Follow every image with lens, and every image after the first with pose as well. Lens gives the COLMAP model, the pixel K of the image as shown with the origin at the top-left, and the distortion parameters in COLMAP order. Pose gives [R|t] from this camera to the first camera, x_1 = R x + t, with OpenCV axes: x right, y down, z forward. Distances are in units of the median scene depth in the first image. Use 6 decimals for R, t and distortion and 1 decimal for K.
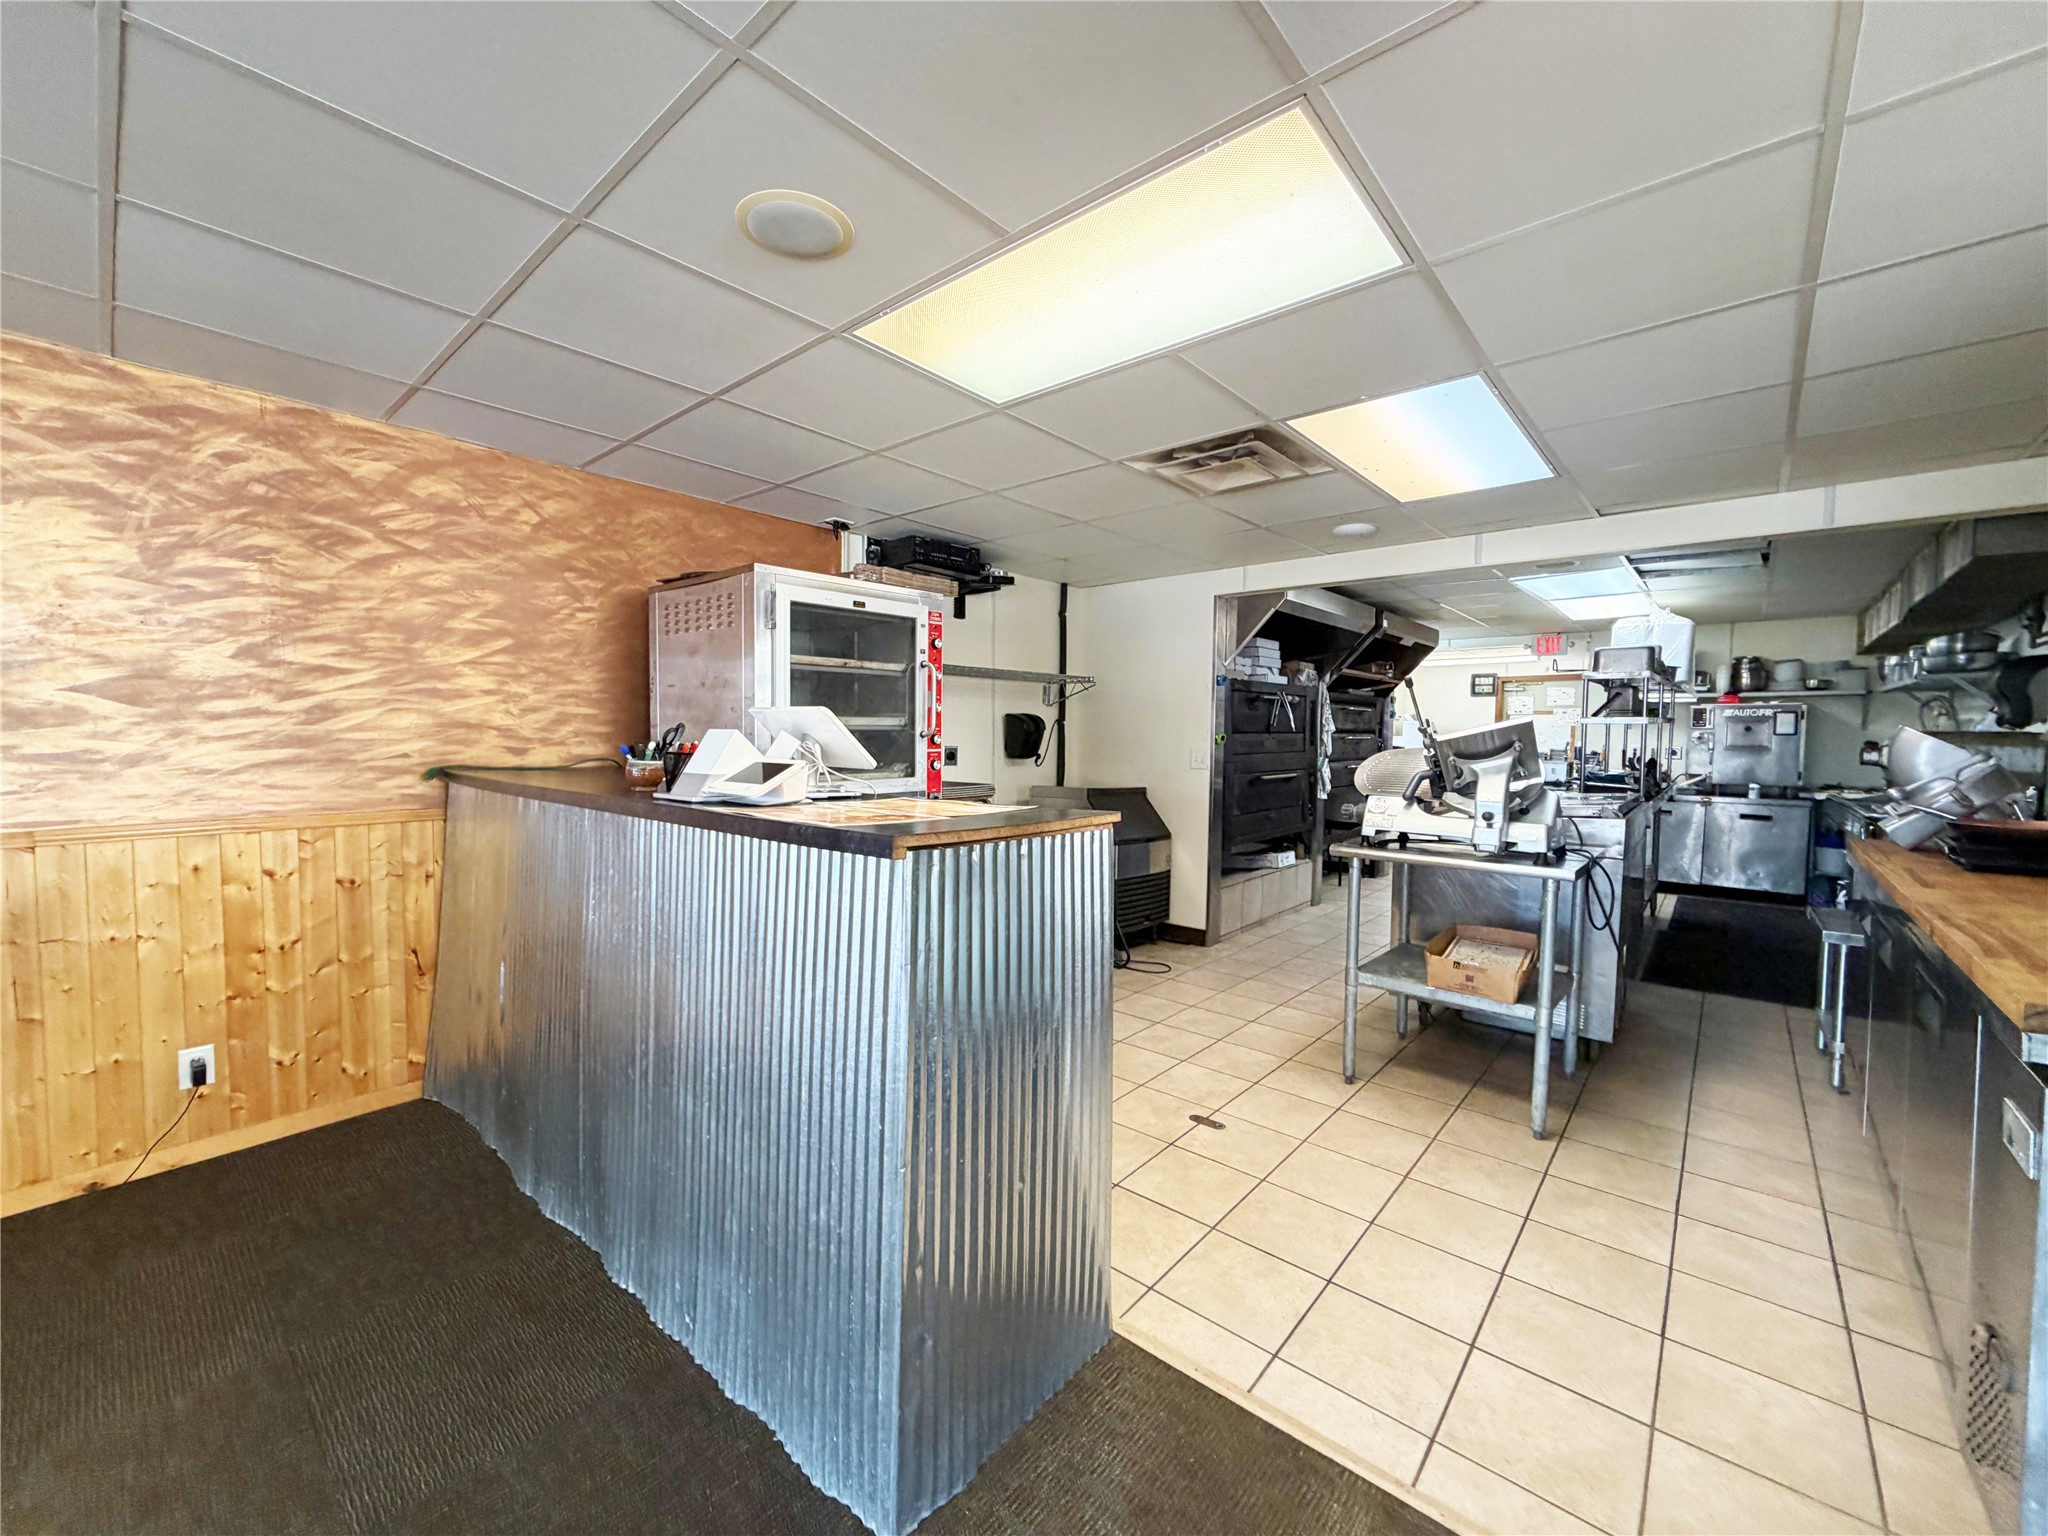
lens RADIAL K [[816.4, 0, 1020.1], [0, 816.4, 770.1], [0, 0, 1]] dist [0.000913, -0.000157]
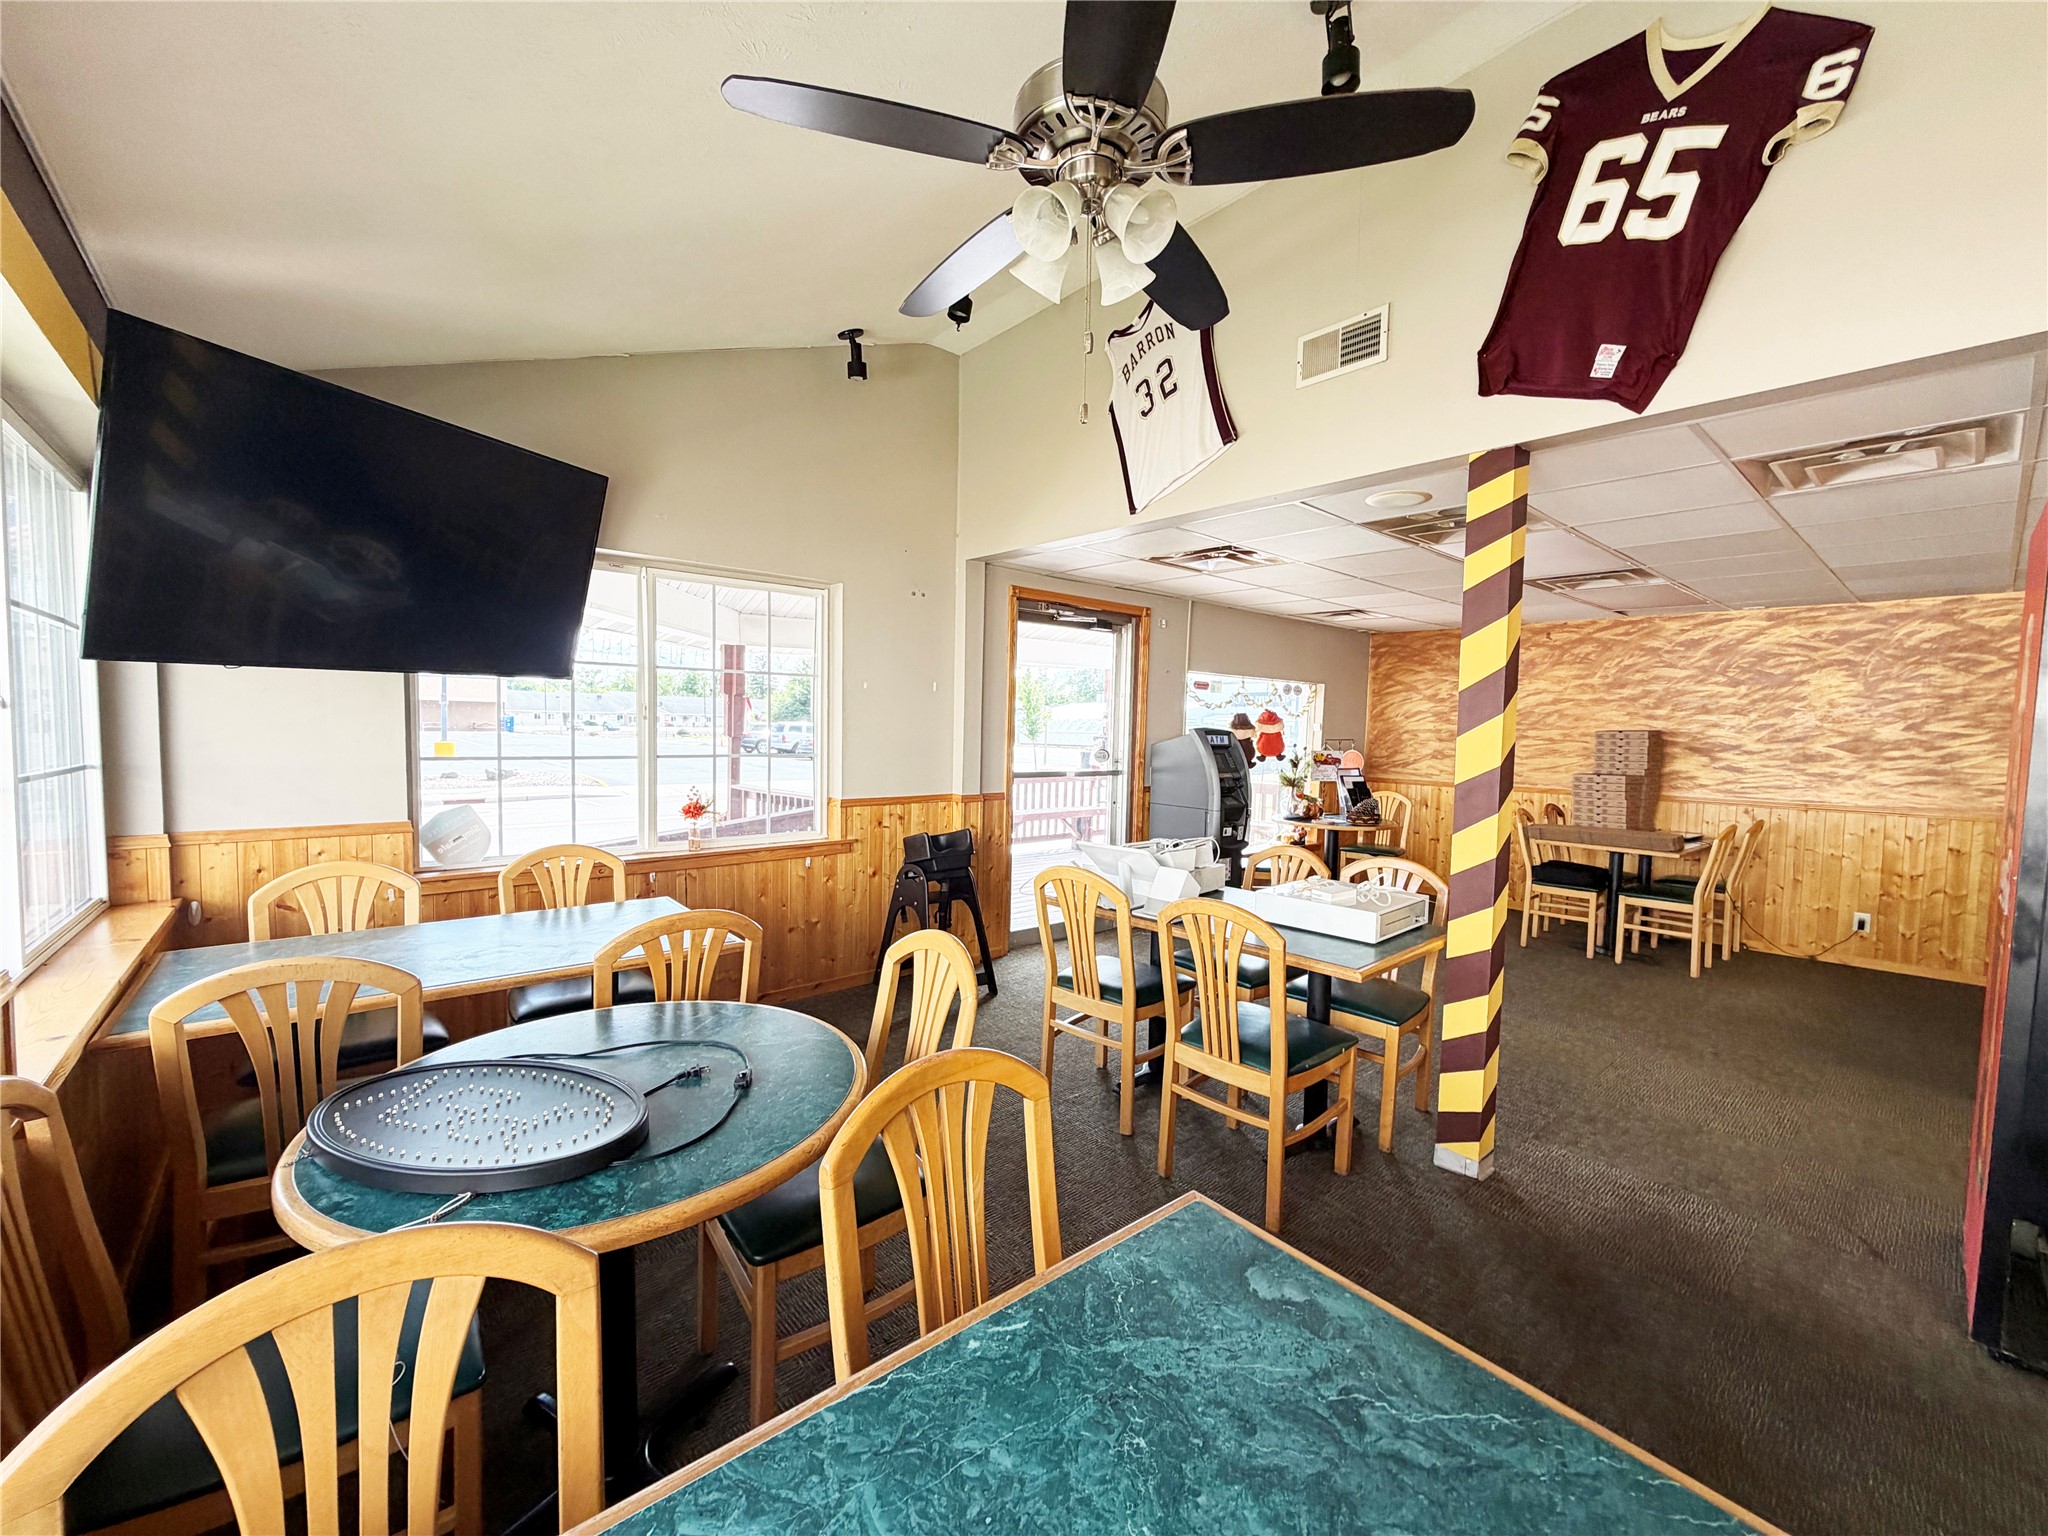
lens RADIAL K [[816.4, 0, 1020.1], [0, 816.4, 770.1], [0, 0, 1]] dist [0.000913, -0.000157]
pose [[-0.142615, 0.043118, -0.988839, 1.217929], [-0.068498, 0.996225, 0.053319, 0.003169], [0.987405, 0.075338, -0.139124, -0.786549]]
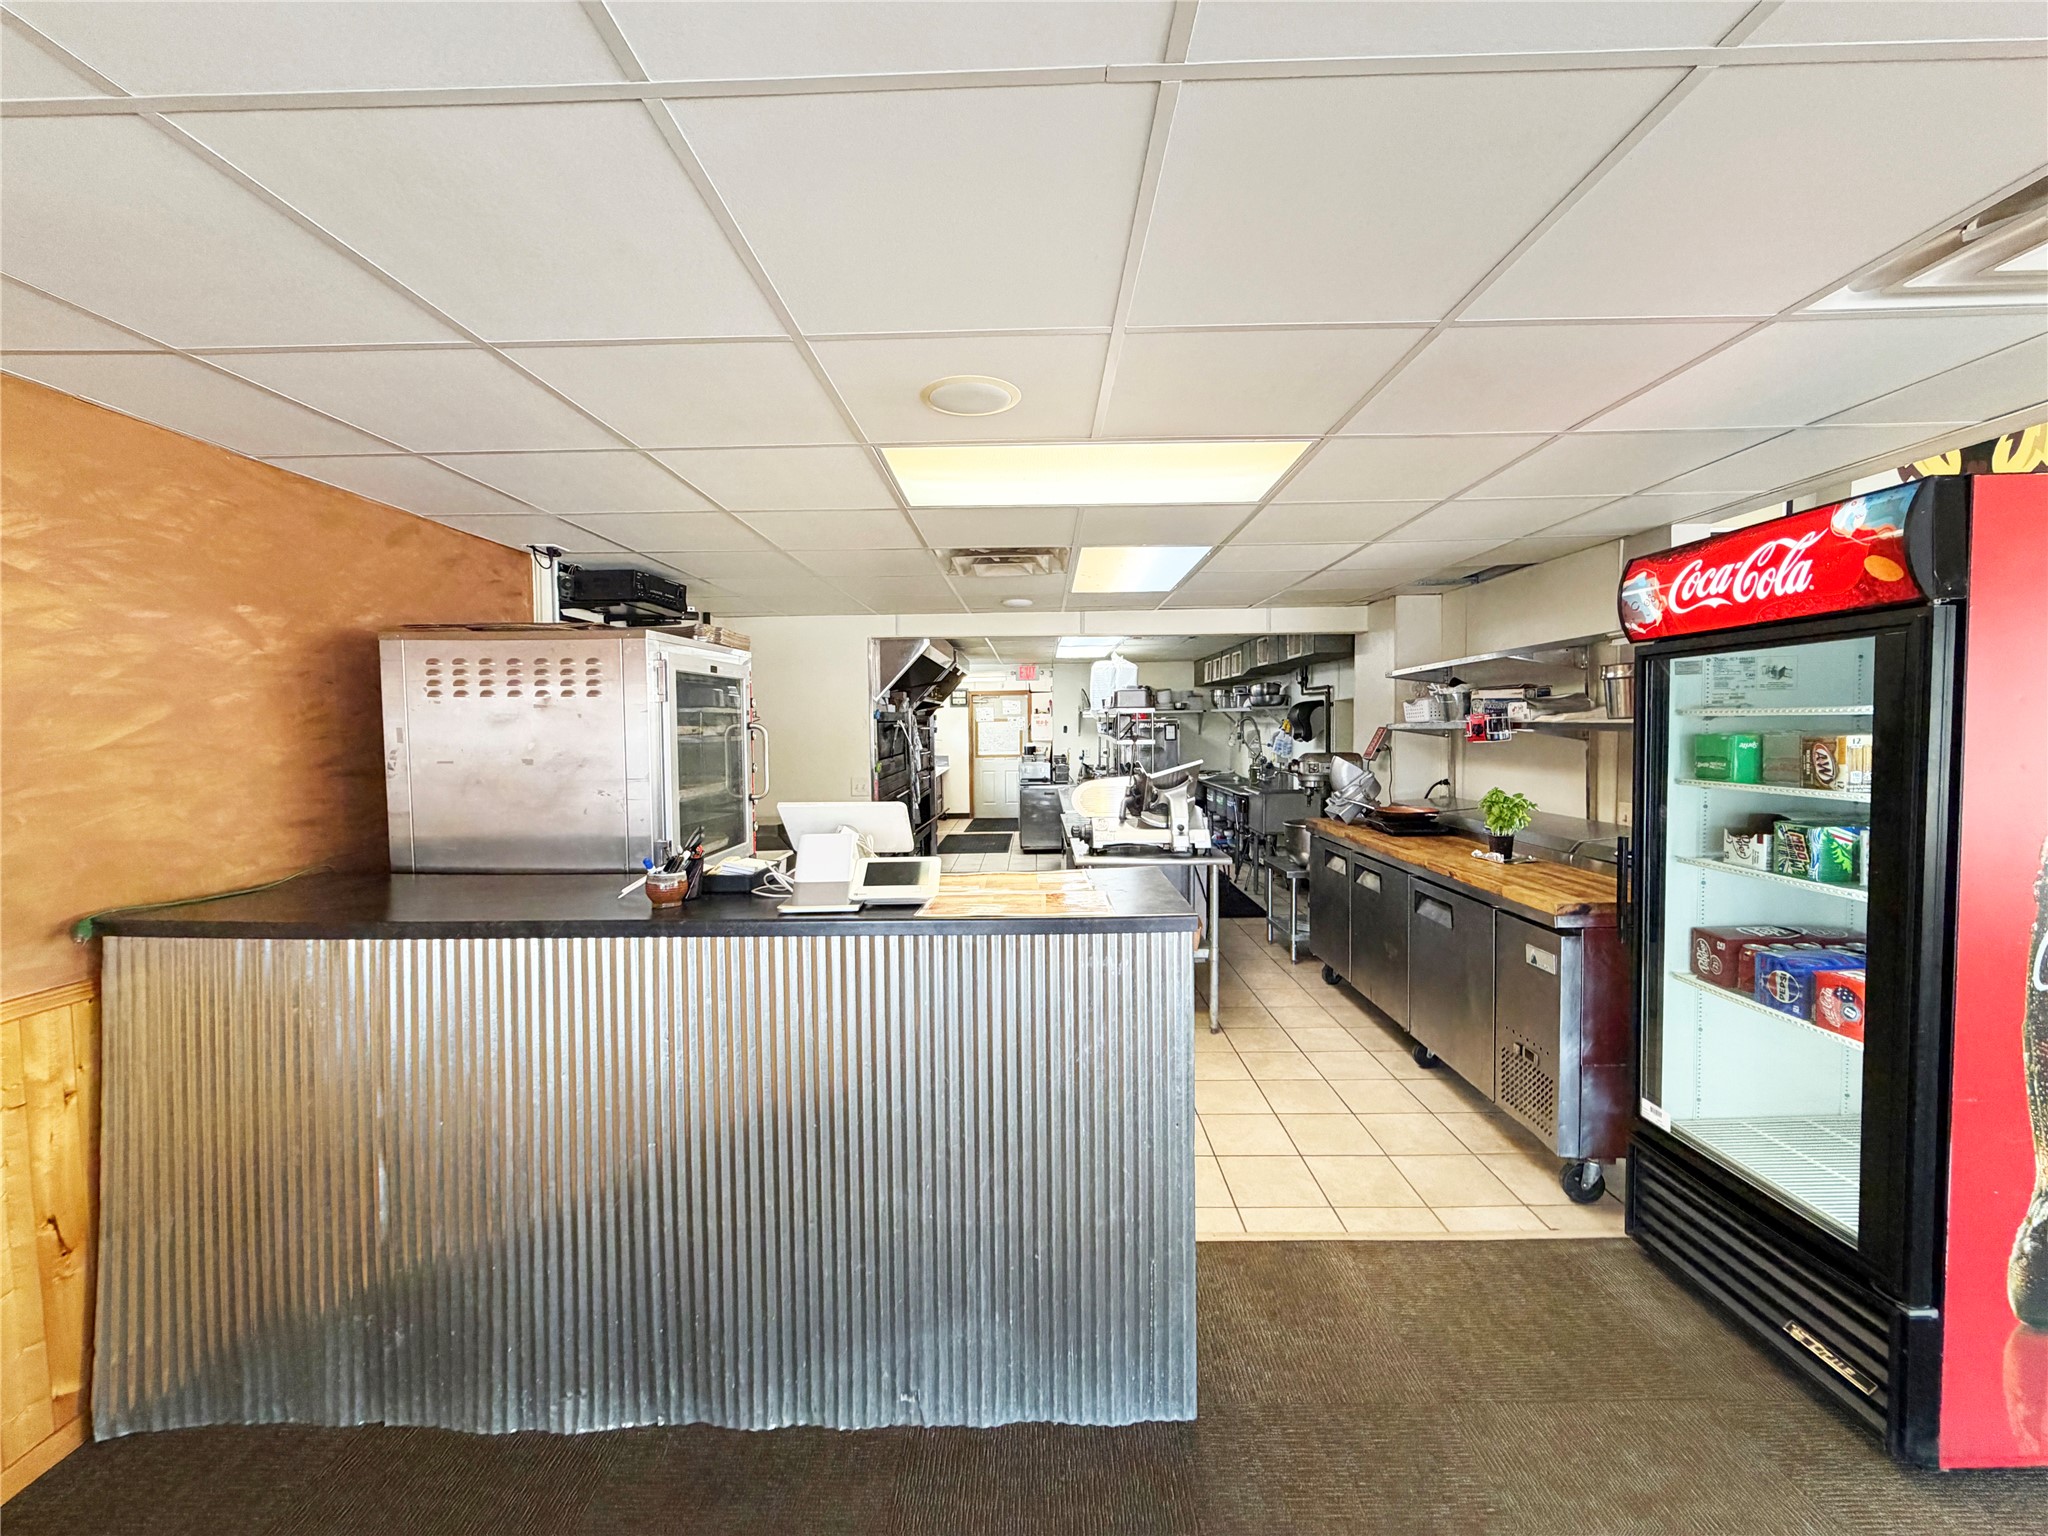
lens RADIAL K [[816.4, 0, 1020.1], [0, 816.4, 770.1], [0, 0, 1]] dist [0.000913, -0.000157]
pose [[0.762621, -0.057235, 0.644309, -0.568930], [0.050887, 0.998299, 0.028451, -0.099870], [-0.644841, 0.011090, 0.764236, 0.052302]]
